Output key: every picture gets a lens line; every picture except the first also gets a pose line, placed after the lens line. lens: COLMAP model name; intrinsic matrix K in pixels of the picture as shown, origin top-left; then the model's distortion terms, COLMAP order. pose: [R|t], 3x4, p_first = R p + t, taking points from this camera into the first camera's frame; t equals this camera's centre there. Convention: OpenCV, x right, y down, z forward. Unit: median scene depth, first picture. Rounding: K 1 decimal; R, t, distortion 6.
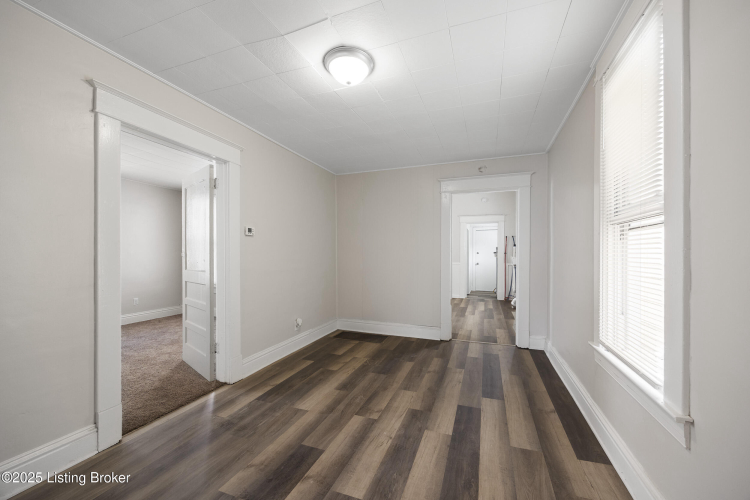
lens RADIAL K [[290.6, 0, 377.4], [0, 290.6, 257.1], [0, 0, 1]] dist [-0.003061, 0.000578]
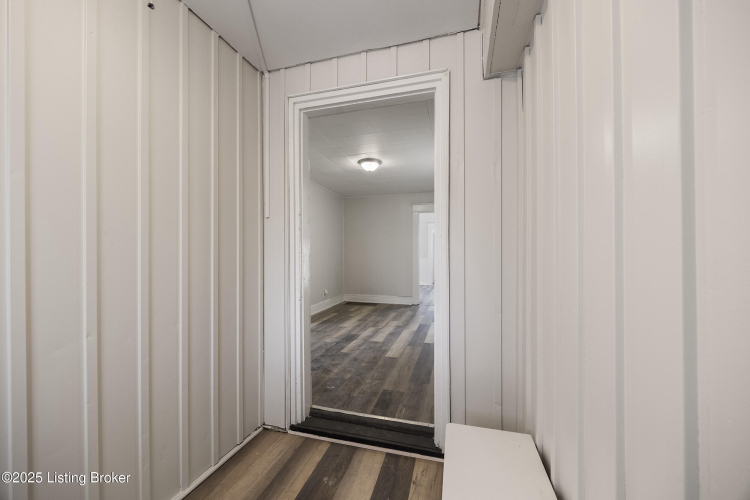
lens RADIAL K [[290.6, 0, 374.8], [0, 290.6, 251.3], [0, 0, 1]] dist [-0.003061, 0.000578]
pose [[0.996966, 0.003125, 0.077771, -0.178226], [-0.001976, 0.999888, -0.014844, 0.027648], [-0.077809, 0.014646, 0.996861, -0.921053]]
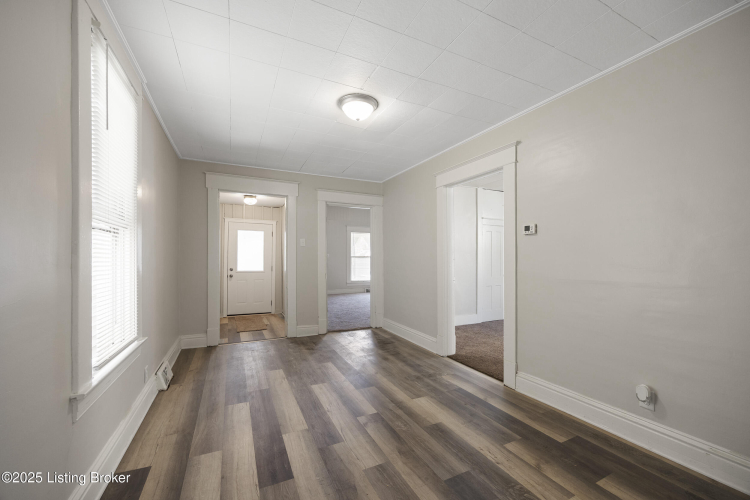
lens RADIAL K [[290.6, 0, 370.5], [0, 290.6, 255.8], [0, 0, 1]] dist [-0.003061, 0.000578]
pose [[-0.695924, -0.006390, -0.718087, 0.580056], [-0.004680, 0.999980, -0.004363, -0.003711], [0.718100, 0.000324, -0.695940, 1.447656]]
